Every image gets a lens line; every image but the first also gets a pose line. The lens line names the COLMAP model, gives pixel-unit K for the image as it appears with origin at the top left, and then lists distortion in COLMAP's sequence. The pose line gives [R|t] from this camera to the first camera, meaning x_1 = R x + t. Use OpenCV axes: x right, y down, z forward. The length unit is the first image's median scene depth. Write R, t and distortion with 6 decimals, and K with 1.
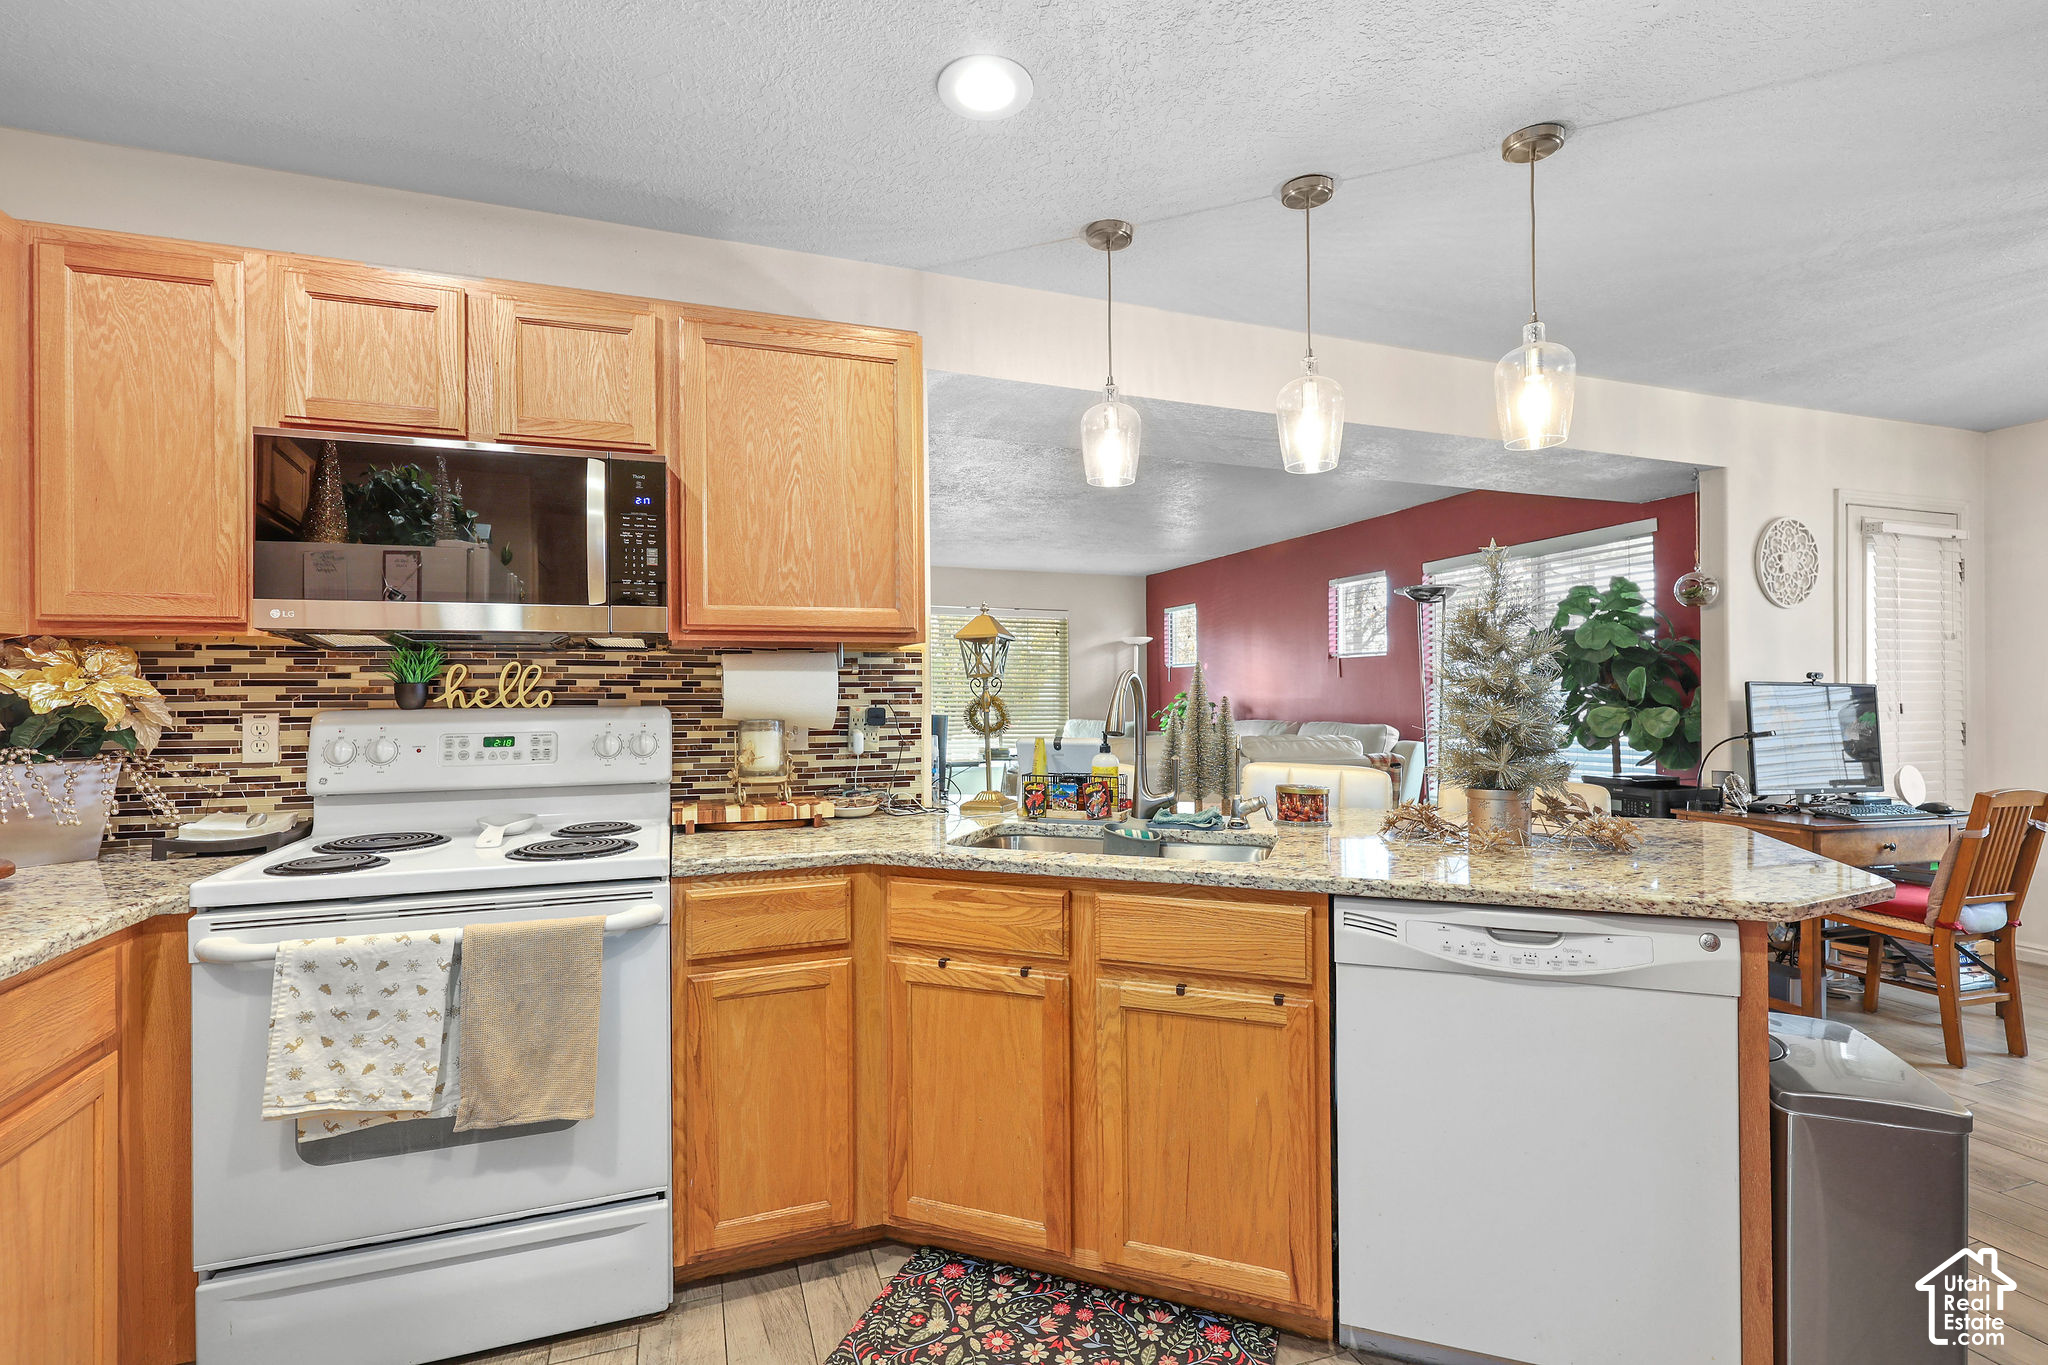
lens RADIAL K [[936.7, 0, 1021.7], [0, 936.7, 680.9], [0, 0, 1]] dist [-0.000717, 0.000257]
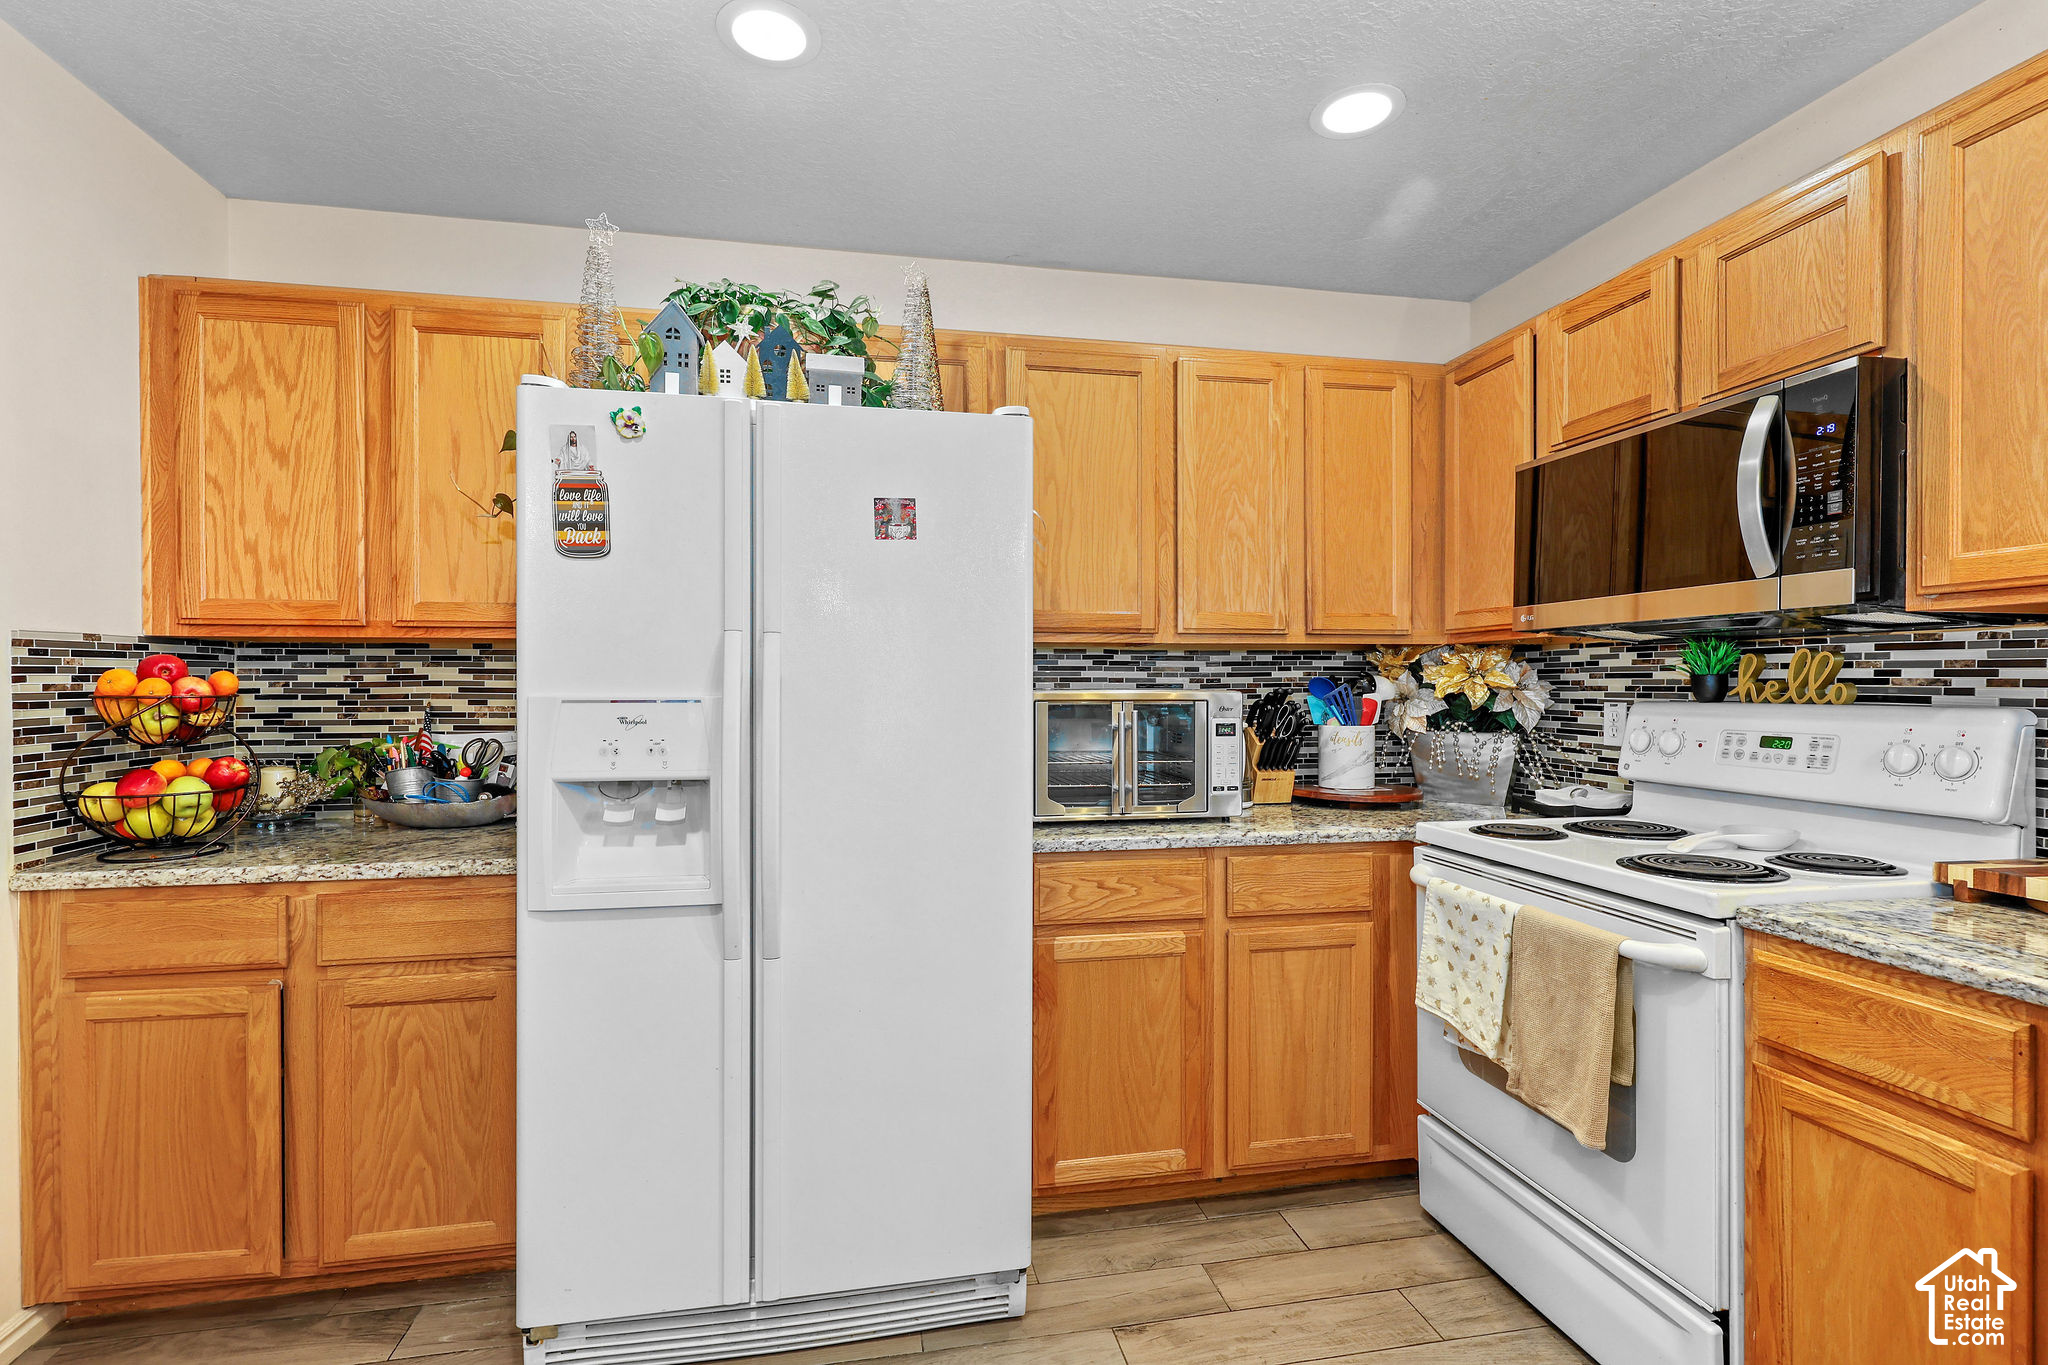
lens RADIAL K [[936.7, 0, 1018.4], [0, 936.7, 690.3], [0, 0, 1]] dist [-0.000717, 0.000257]
pose [[-0.145681, 0.011975, -0.989259, 0.412479], [0.009184, 0.999900, 0.010751, 0.001386], [0.989289, -0.007519, -0.145776, 0.454356]]
